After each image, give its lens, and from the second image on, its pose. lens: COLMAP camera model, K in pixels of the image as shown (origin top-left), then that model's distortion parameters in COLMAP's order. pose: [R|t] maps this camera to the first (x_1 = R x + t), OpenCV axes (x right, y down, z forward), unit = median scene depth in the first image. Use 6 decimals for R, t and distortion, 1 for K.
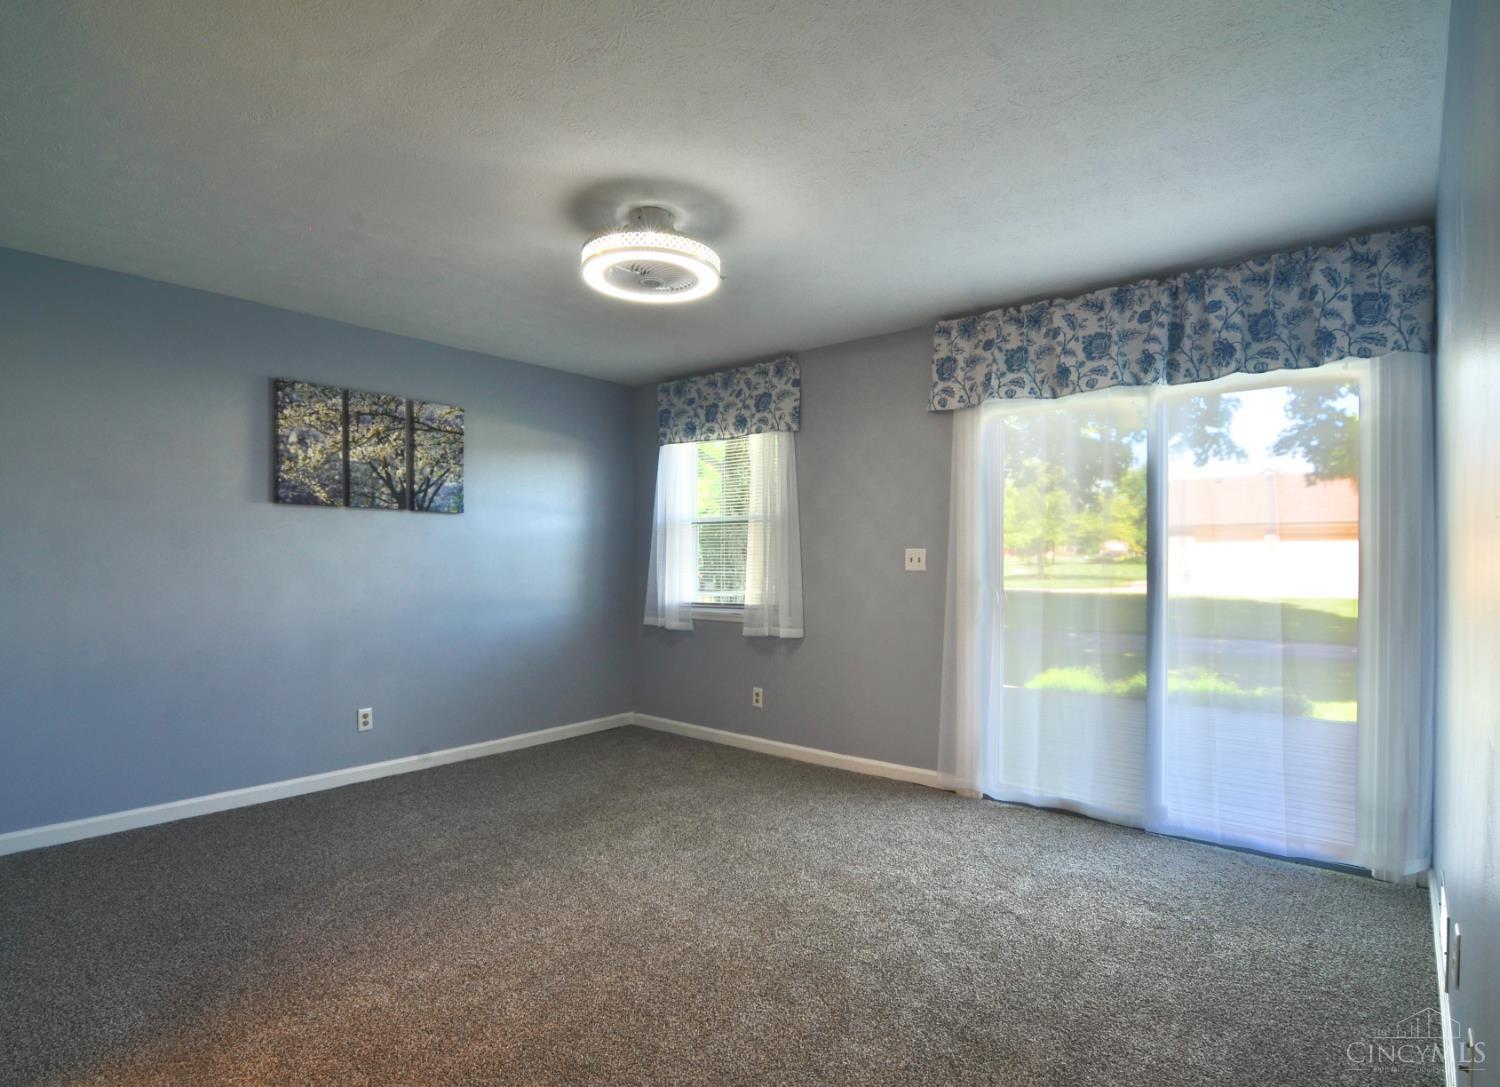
lens RADIAL K [[802.3, 0, 751.8], [0, 802.3, 549.8], [0, 0, 1]] dist [0.000566, -0.000229]
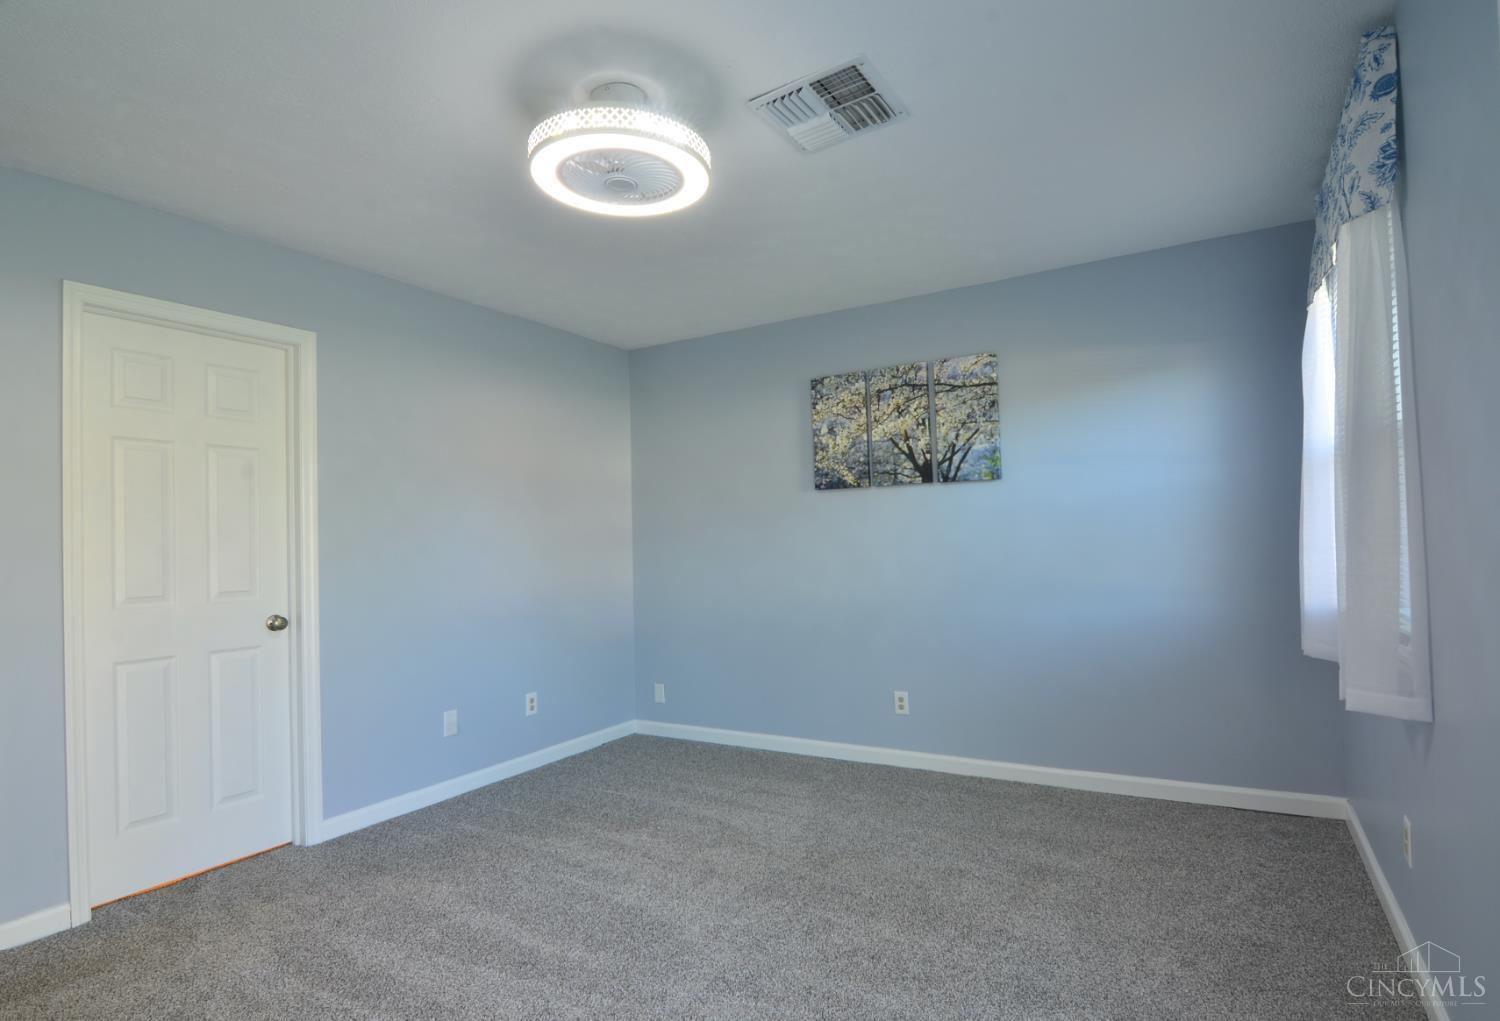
lens RADIAL K [[774.7, 0, 753.2], [0, 774.7, 519.0], [0, 0, 1]] dist [-0.005240, -0.001083]
pose [[0.157382, -0.035526, -0.986899, 0.416717], [0.043346, 0.998638, -0.029036, 0.008316], [0.986586, -0.038209, 0.158708, 0.674283]]
